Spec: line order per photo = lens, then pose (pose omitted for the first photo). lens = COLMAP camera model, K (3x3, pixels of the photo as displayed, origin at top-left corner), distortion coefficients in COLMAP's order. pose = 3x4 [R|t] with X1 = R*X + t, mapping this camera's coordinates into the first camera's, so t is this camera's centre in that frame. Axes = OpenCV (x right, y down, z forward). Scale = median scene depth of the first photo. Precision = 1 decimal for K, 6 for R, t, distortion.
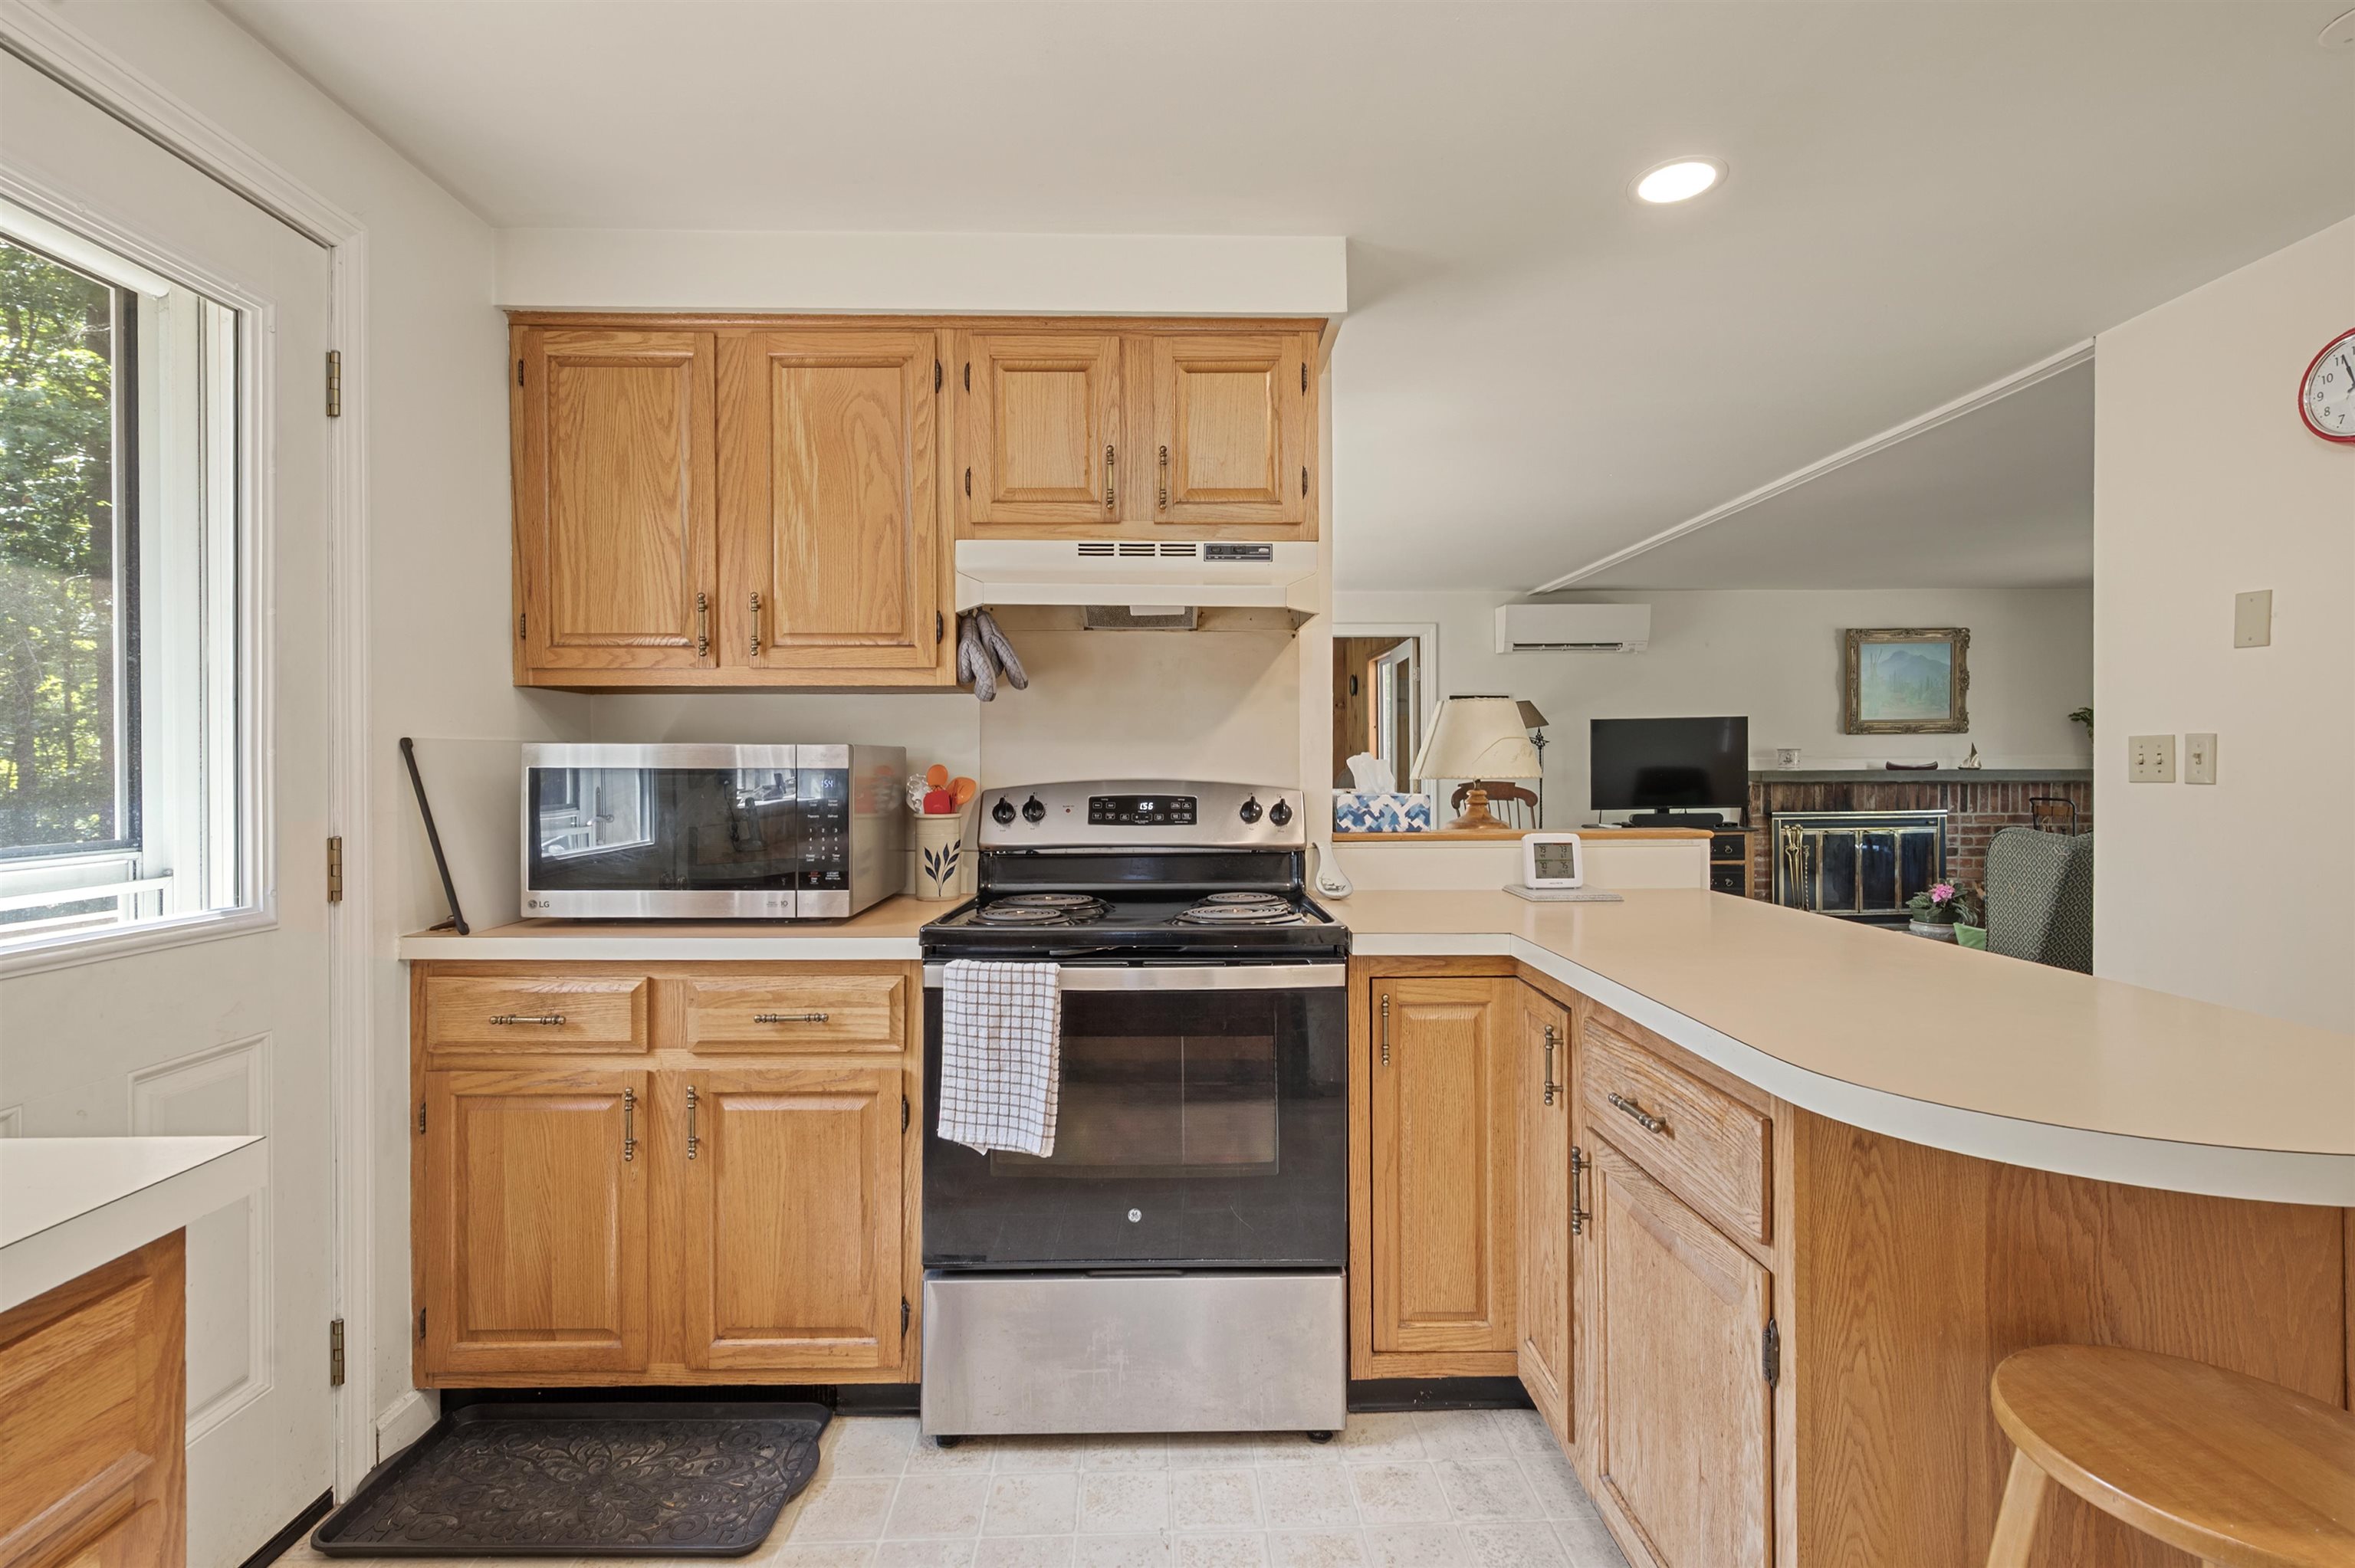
lens RADIAL K [[1029.0, 0, 1175.7], [0, 1029.0, 770.2], [0, 0, 1]] dist [-0.001289, -0.000053]
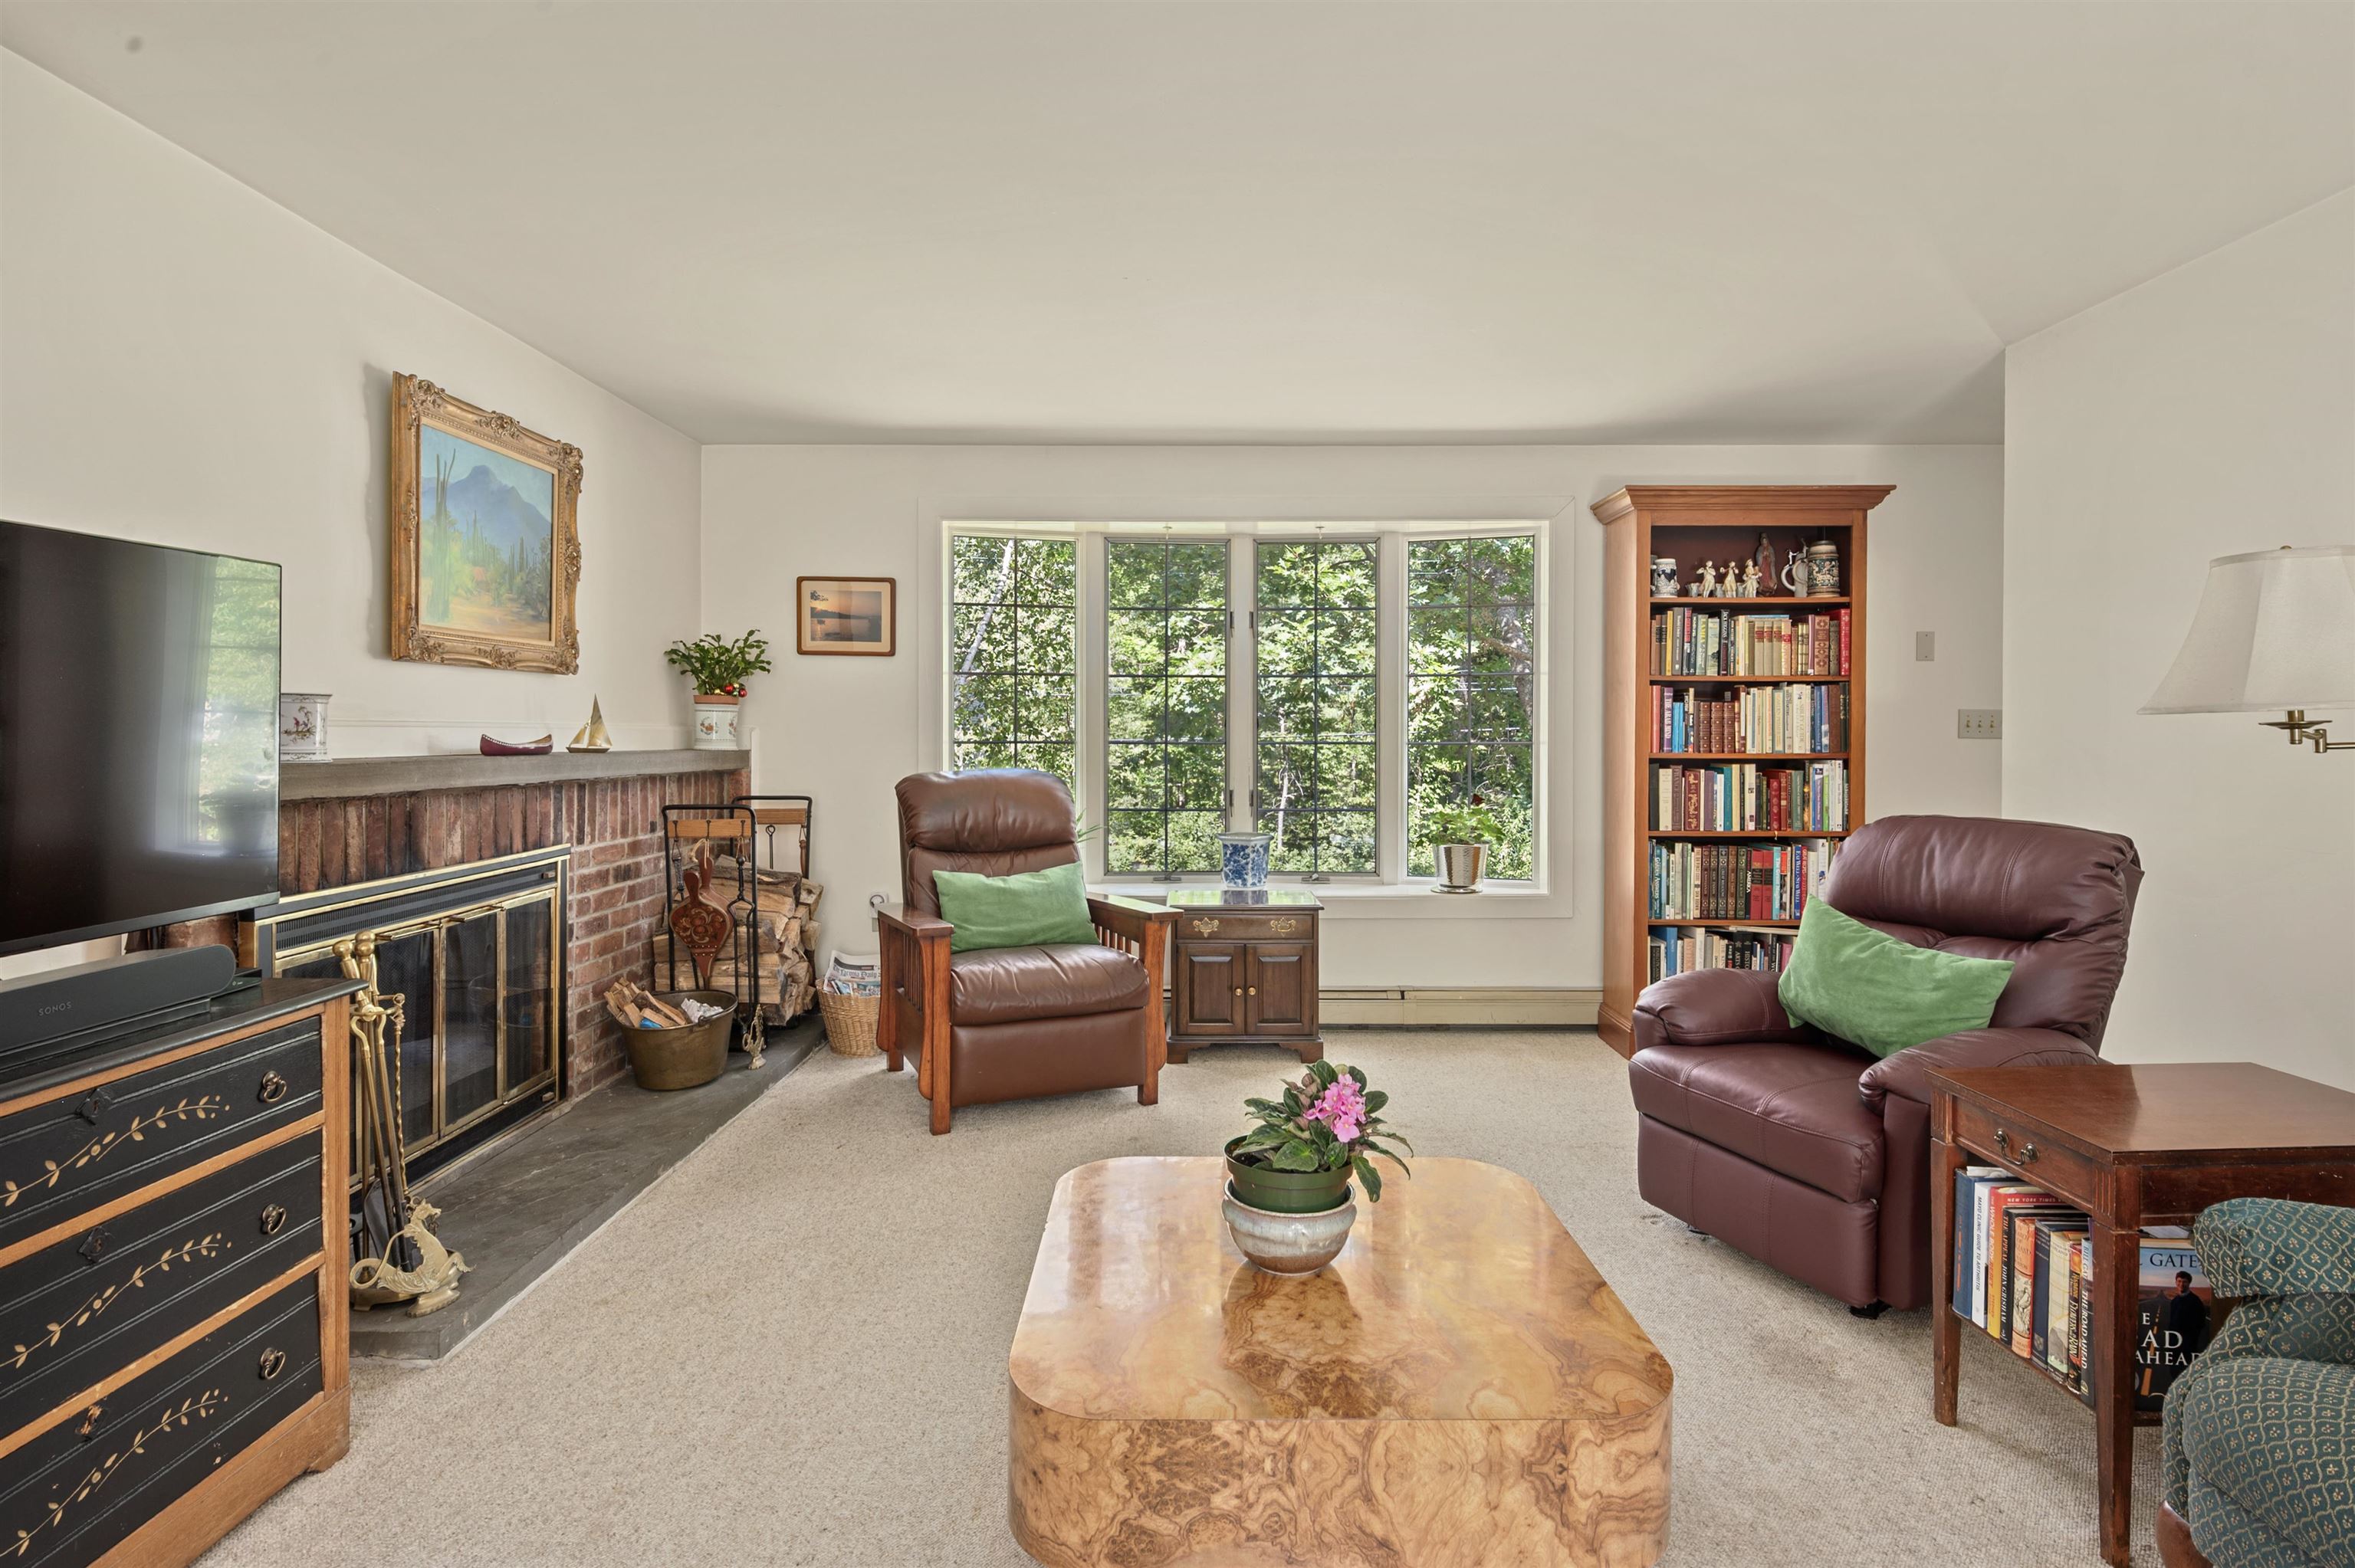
lens RADIAL K [[1186.5, 0, 1177.5], [0, 1186.5, 759.9], [0, 0, 1]] dist [0.001810, 0.000076]
pose [[0.037974, -0.016886, 0.999136, 0.240090], [0.009256, 0.999820, 0.016545, -0.004110], [-0.999236, 0.008619, 0.038124, 0.709947]]
